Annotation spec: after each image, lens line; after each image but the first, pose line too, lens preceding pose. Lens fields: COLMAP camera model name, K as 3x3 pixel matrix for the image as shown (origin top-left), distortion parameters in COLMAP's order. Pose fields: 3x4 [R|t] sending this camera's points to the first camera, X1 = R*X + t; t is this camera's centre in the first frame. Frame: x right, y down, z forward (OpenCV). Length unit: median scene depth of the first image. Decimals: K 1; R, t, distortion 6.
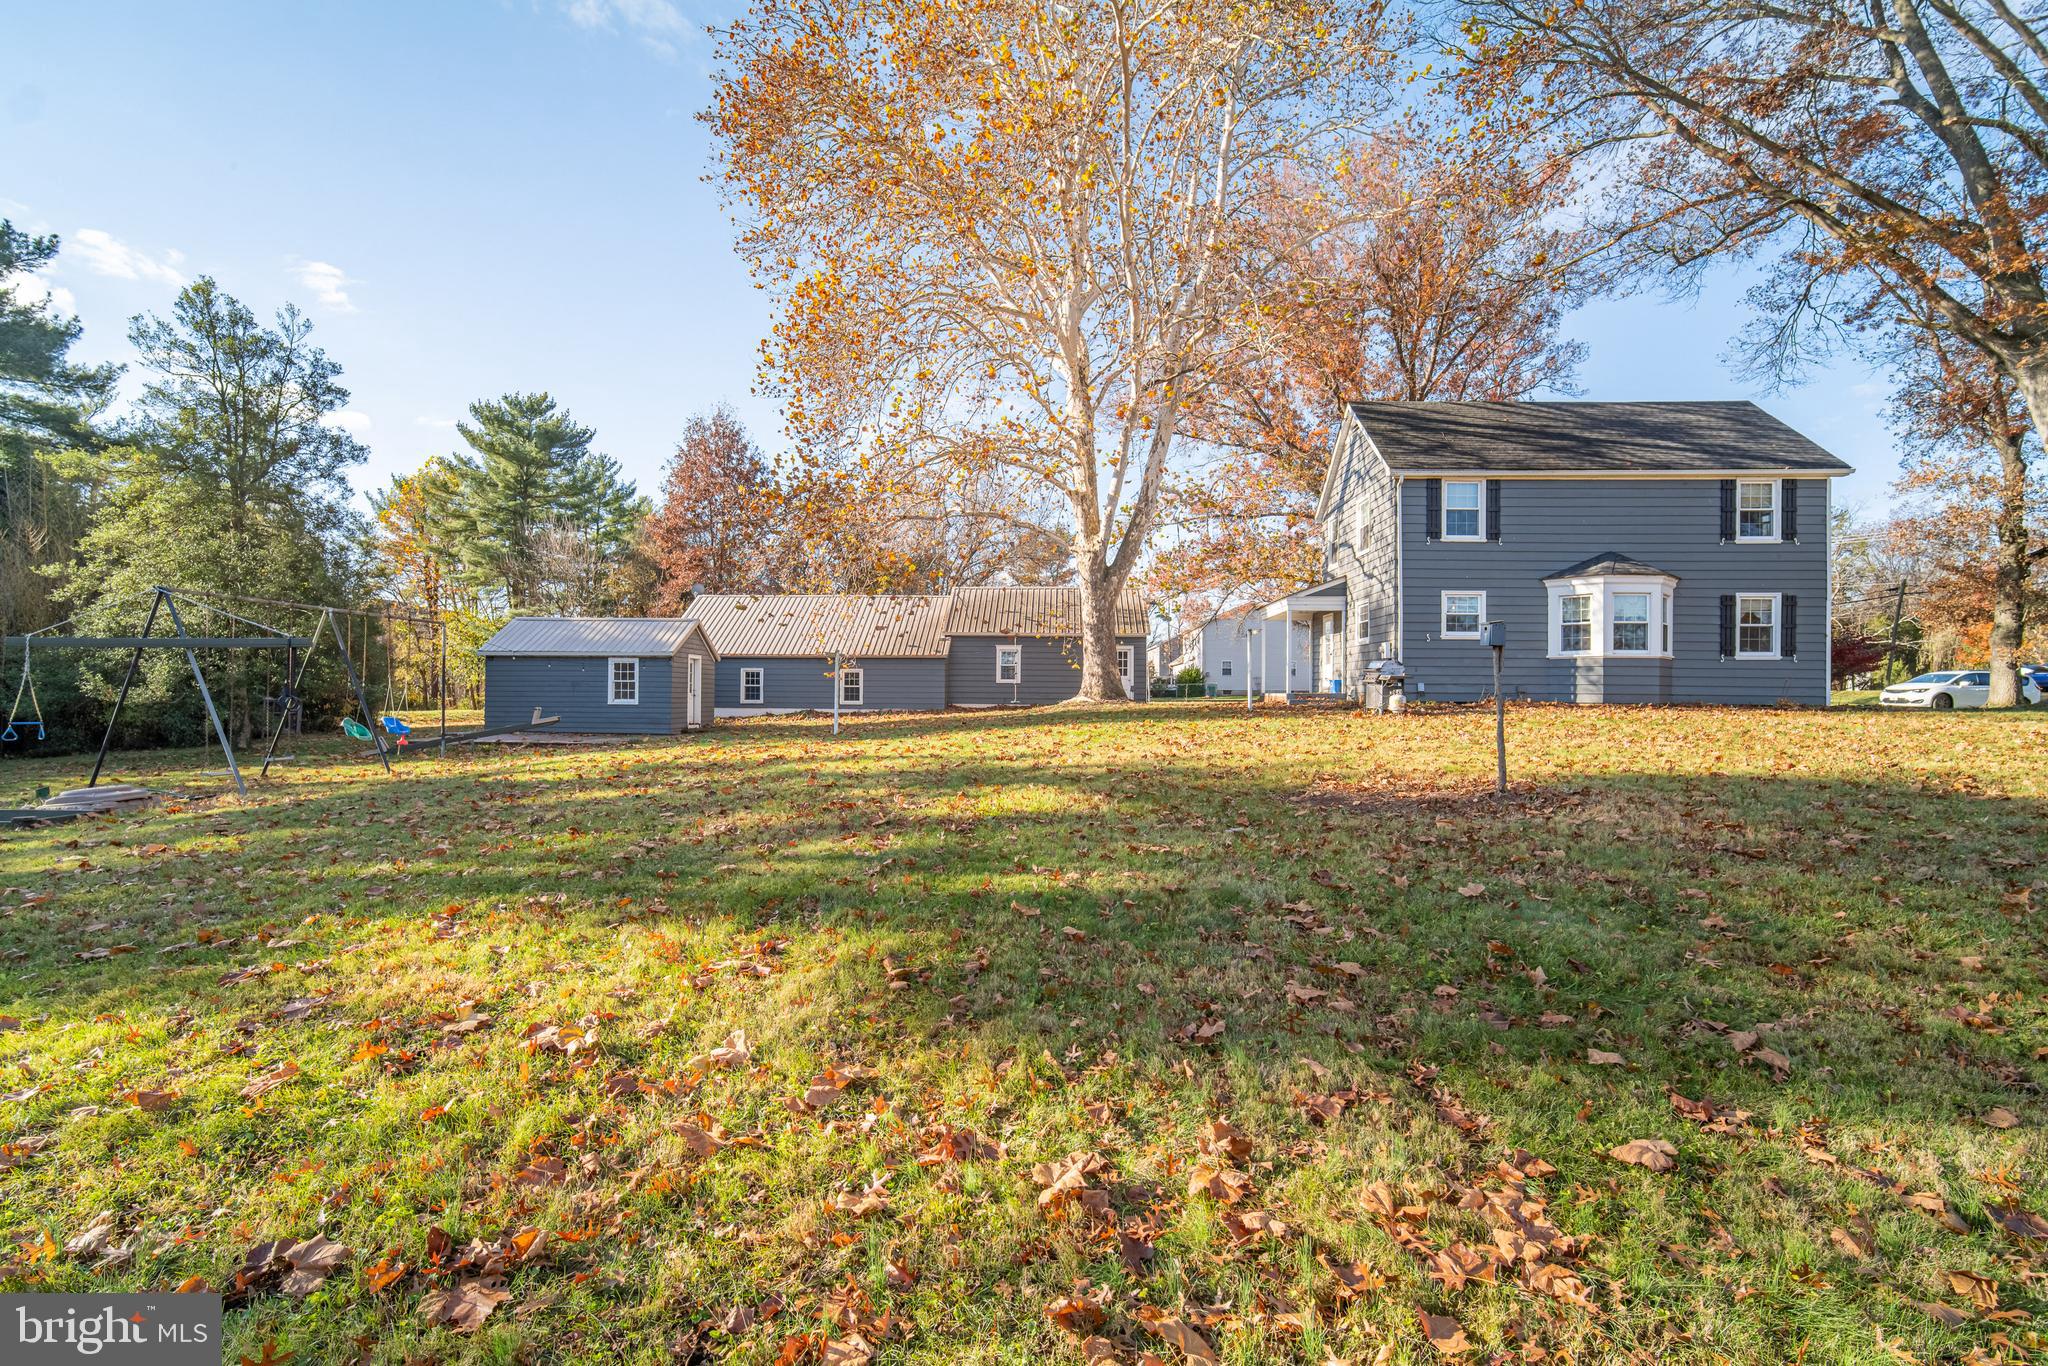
lens RADIAL K [[933.1, 0, 1018.8], [0, 933.1, 685.8], [0, 0, 1]] dist [-0.016134, 0.005666]
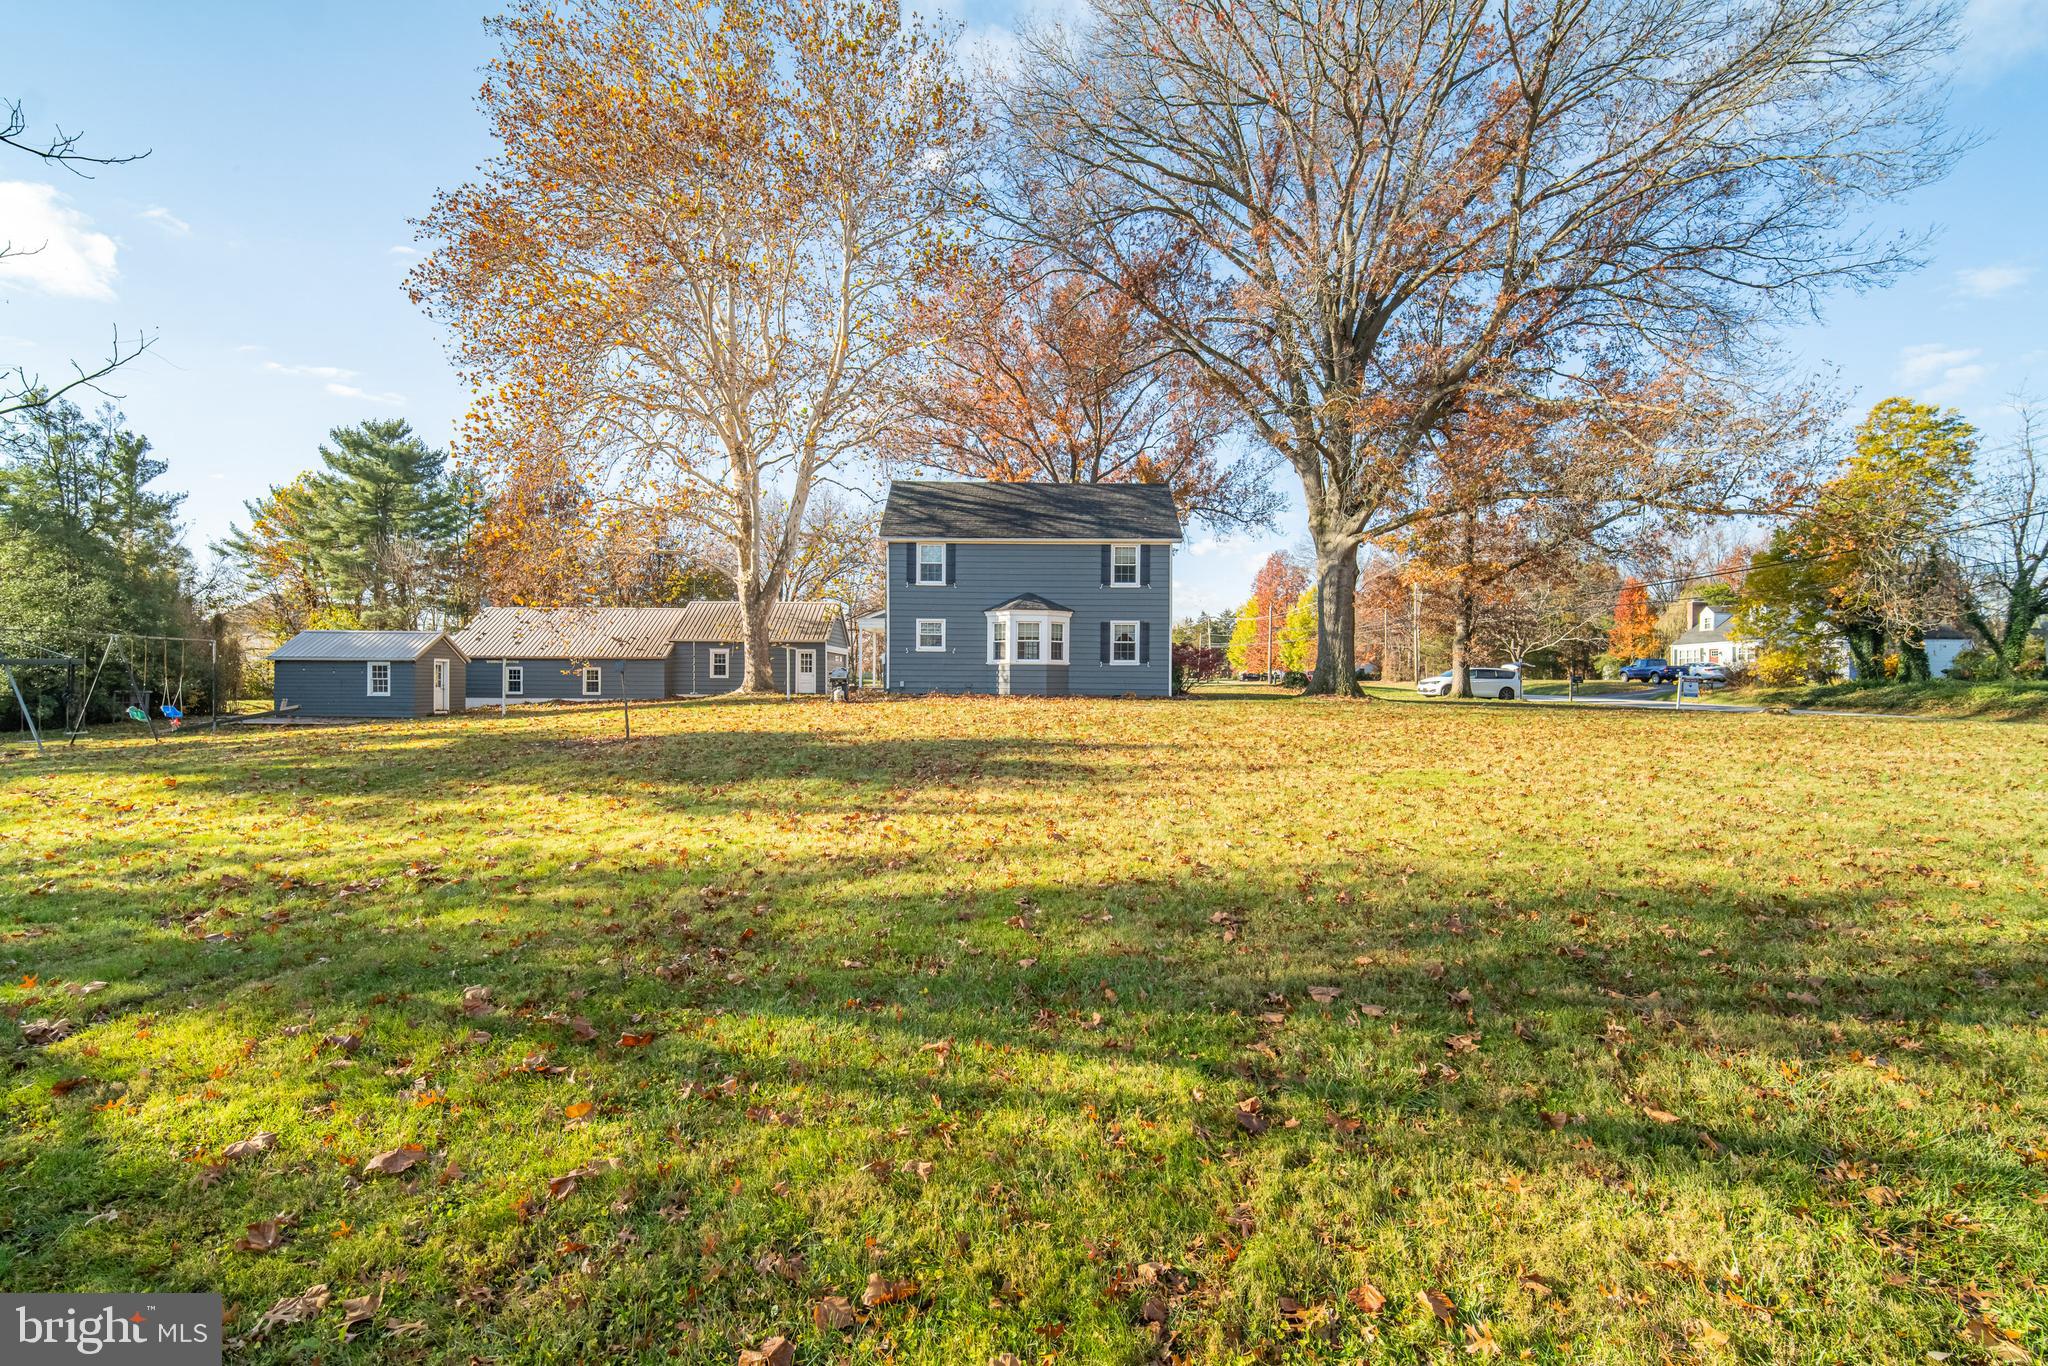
lens RADIAL K [[933.1, 0, 1037.9], [0, 933.1, 688.3], [0, 0, 1]] dist [-0.016134, 0.005666]
pose [[0.998524, -0.002033, 0.054271, 0.460505], [0.001029, 0.999828, 0.018527, -0.015141], [-0.054299, -0.018444, 0.998354, -0.401473]]
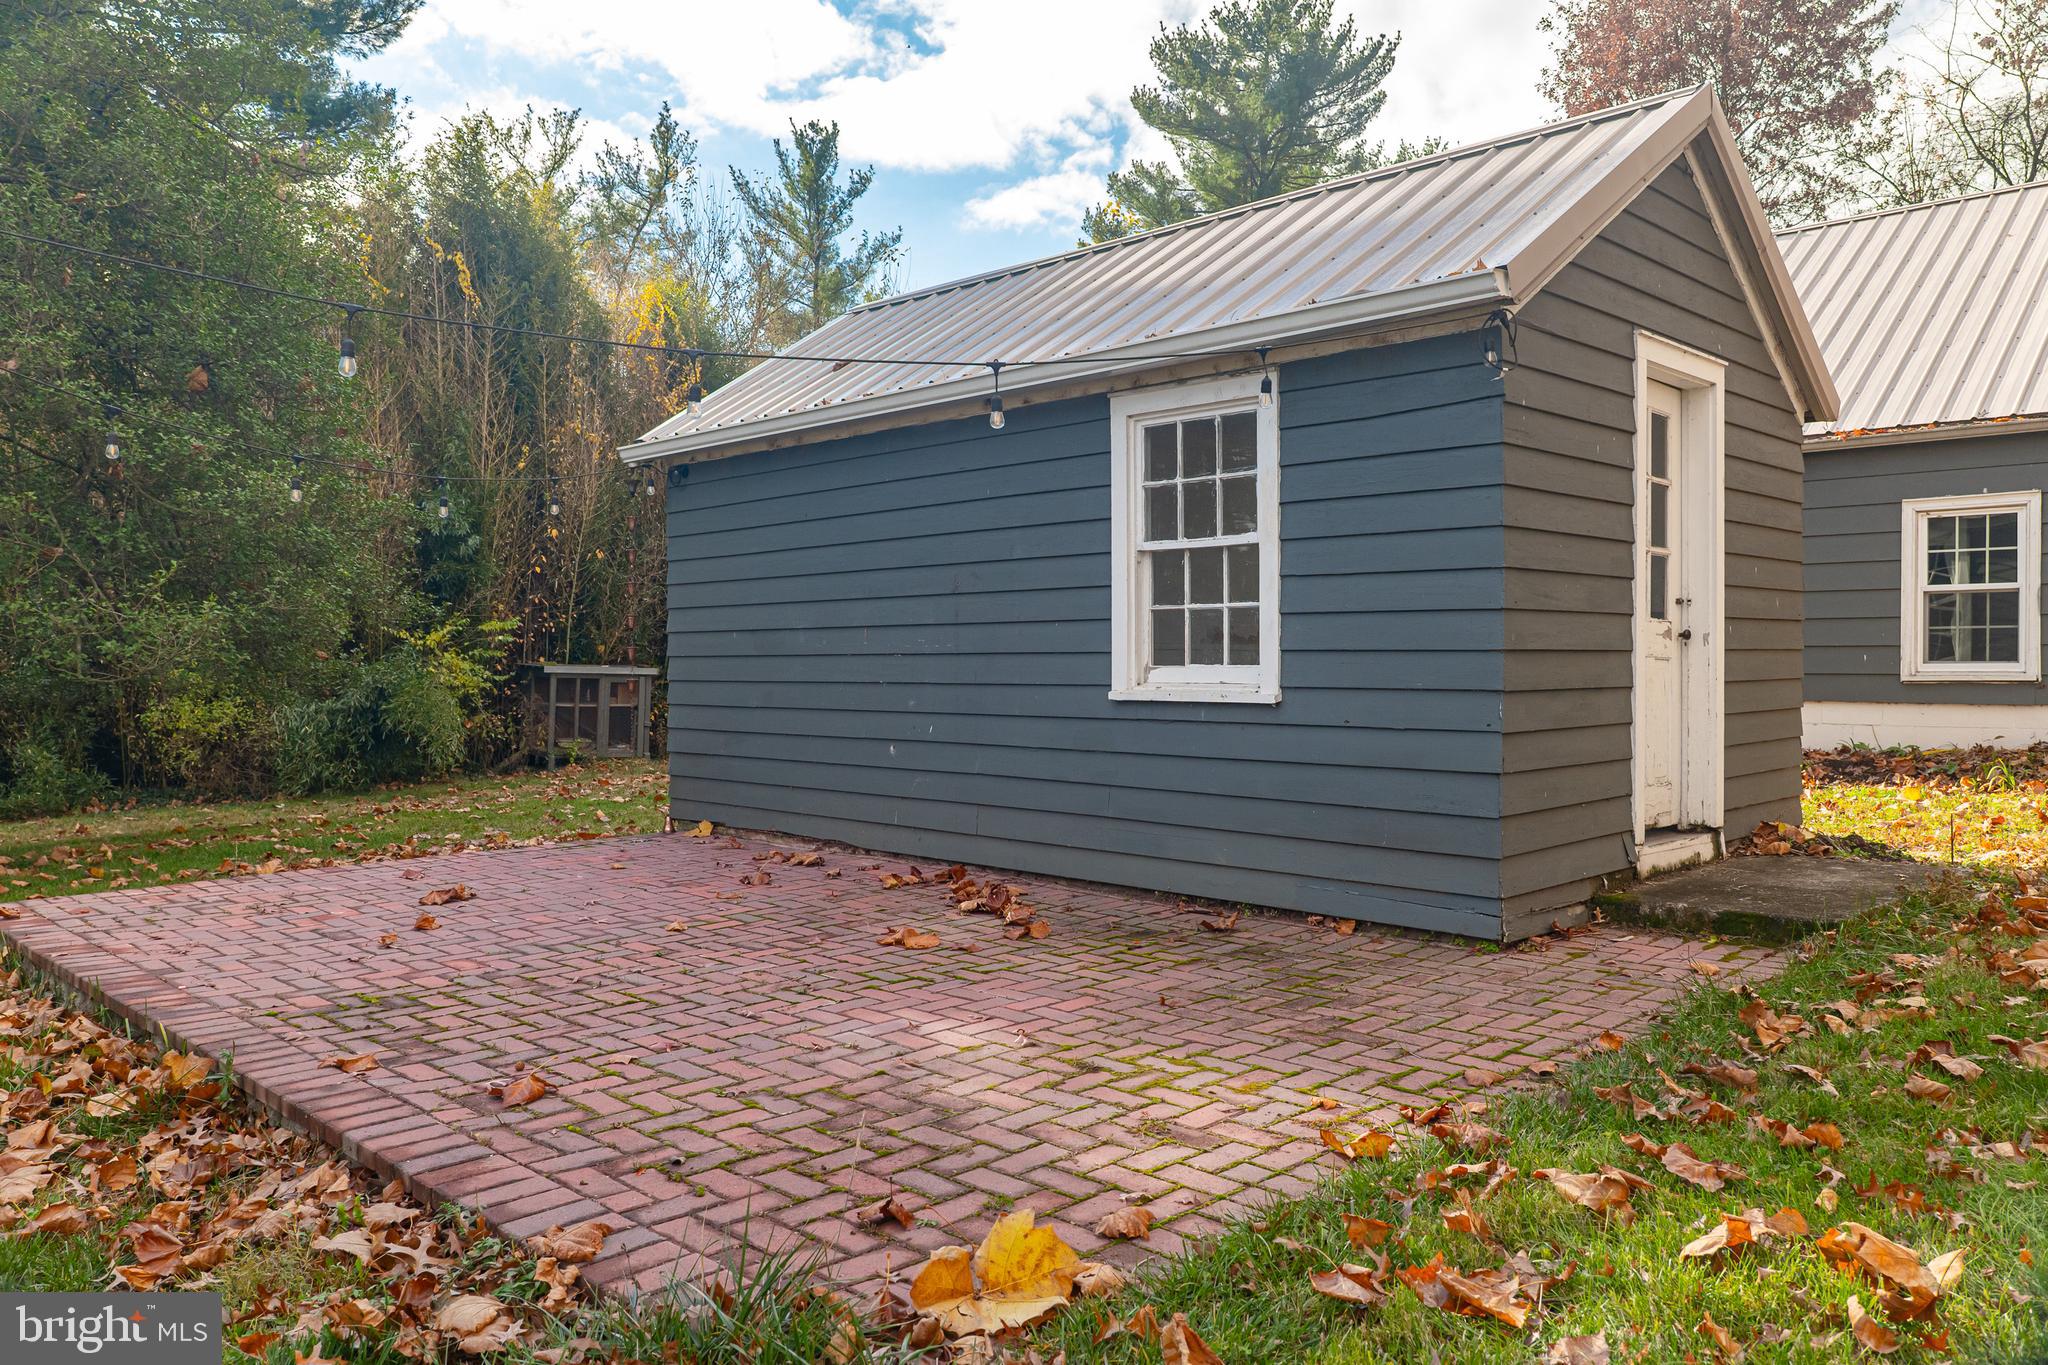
lens RADIAL K [[1488.2, 0, 1020.2], [0, 1488.2, 682.1], [0, 0, 1]] dist [0.009074, 0.001855]
pose [[0.751899, 0.006974, -0.659241, -0.288425], [0.014058, 0.999547, 0.026608, 0.010454], [0.659128, -0.029274, 0.751460, 0.800987]]
